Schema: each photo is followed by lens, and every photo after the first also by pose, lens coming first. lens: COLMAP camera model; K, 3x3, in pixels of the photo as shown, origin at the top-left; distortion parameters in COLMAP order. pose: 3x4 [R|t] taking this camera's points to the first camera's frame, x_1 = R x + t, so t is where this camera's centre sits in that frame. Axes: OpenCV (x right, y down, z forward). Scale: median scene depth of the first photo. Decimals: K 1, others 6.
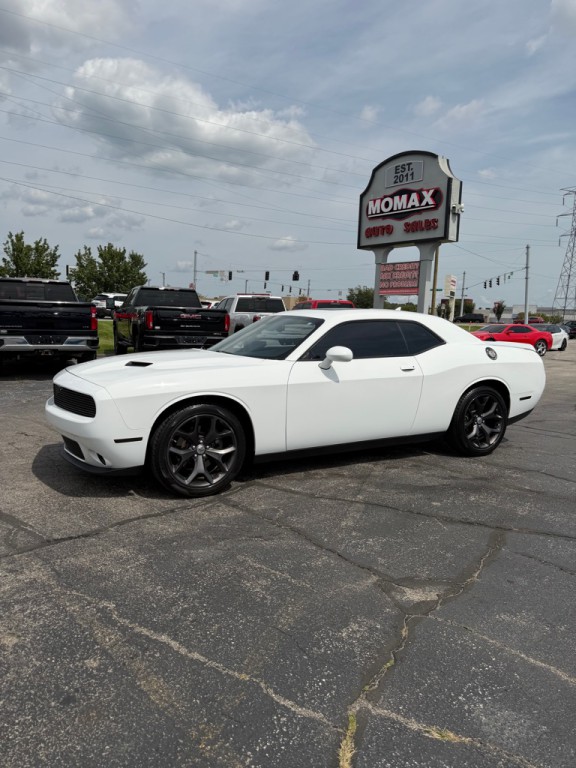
lens RADIAL K [[533.1, 0, 279.1], [0, 533.1, 381.8], [0, 0, 1]] dist [0.085969, -0.132509]
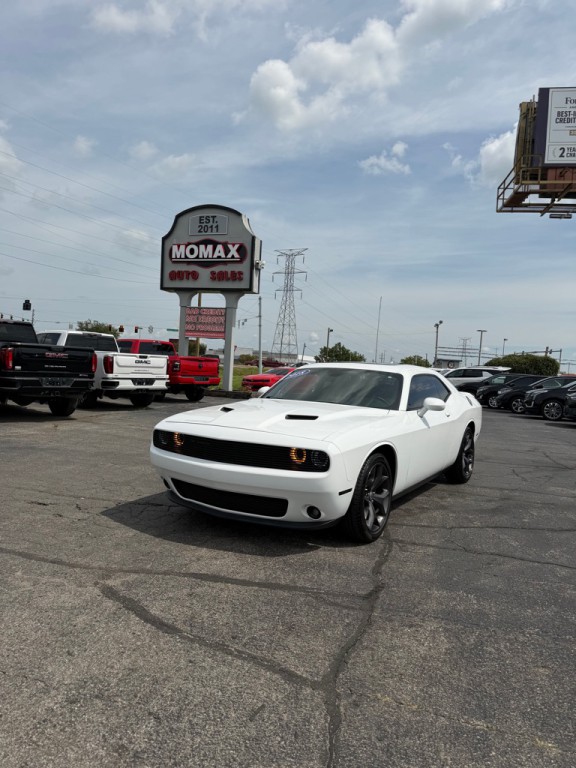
lens RADIAL K [[534.5, 0, 290.3], [0, 534.5, 385.0], [0, 0, 1]] dist [0.085282, -0.133966]
pose [[0.865916, 0.006566, 0.500146, -0.166691], [0.025434, 0.998042, -0.057137, -0.007912], [-0.499542, 0.062196, 0.864054, 0.025702]]
